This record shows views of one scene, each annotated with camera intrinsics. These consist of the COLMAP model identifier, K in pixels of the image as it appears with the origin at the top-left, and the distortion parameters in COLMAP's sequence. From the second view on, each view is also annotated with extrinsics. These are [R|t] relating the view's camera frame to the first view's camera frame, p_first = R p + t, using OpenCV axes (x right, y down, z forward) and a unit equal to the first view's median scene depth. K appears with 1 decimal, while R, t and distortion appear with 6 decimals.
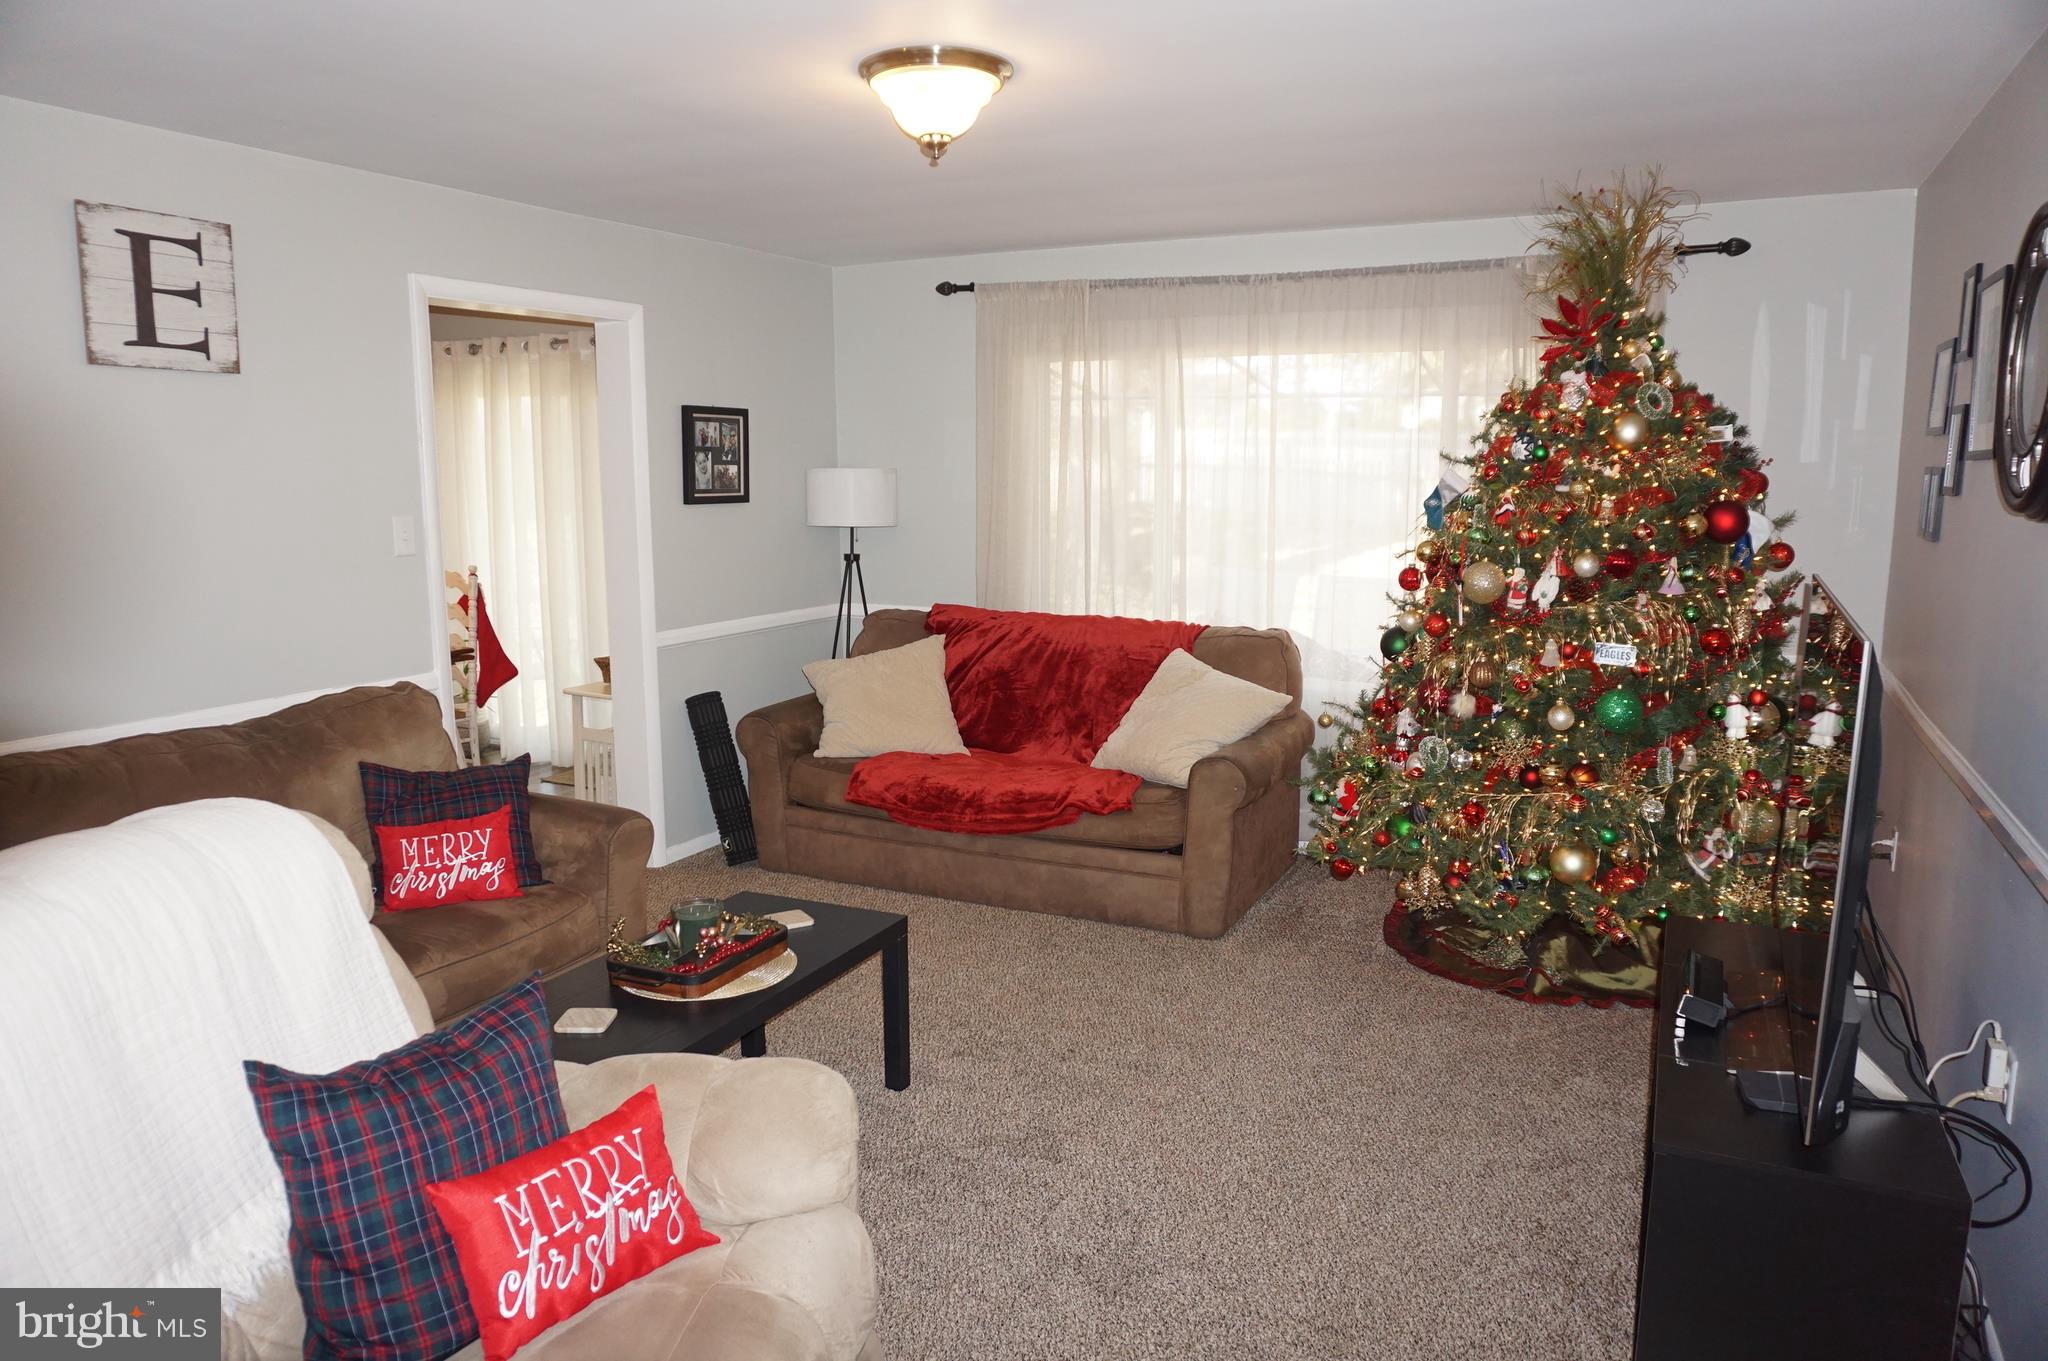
lens RADIAL K [[1374.0, 0, 1034.7], [0, 1374.0, 672.8], [0, 0, 1]] dist [-0.061213, 0.025058]
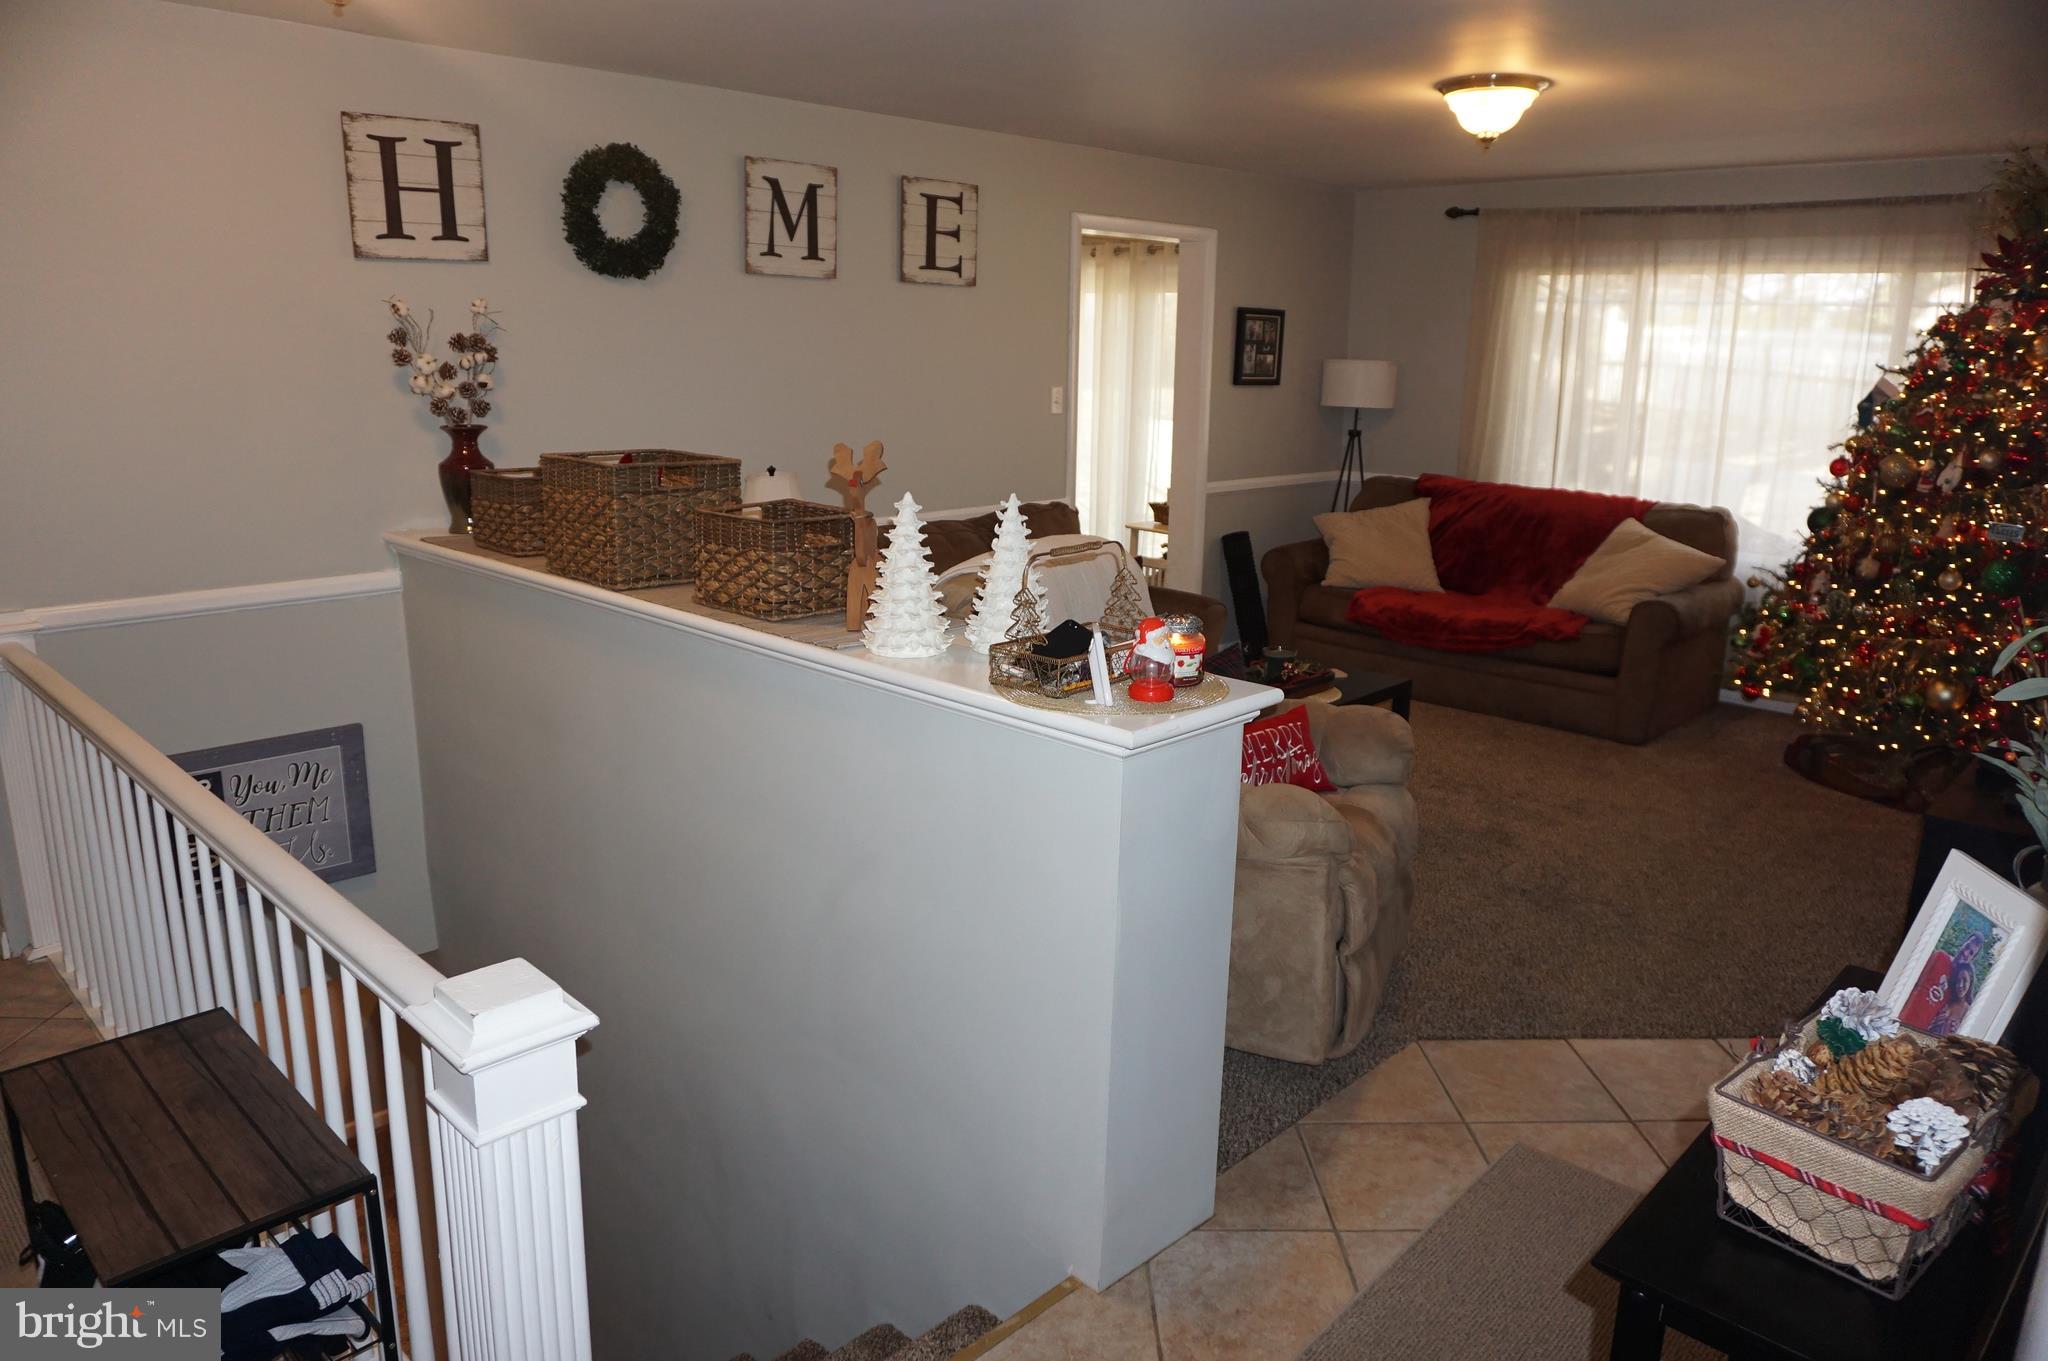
lens RADIAL K [[1374.0, 0, 1012.1], [0, 1374.0, 681.8], [0, 0, 1]] dist [-0.061213, 0.025058]
pose [[0.948209, 0.091880, -0.304070, -0.040400], [-0.064826, 0.993080, 0.097923, 0.049229], [0.310963, -0.073140, 0.947604, -0.363062]]
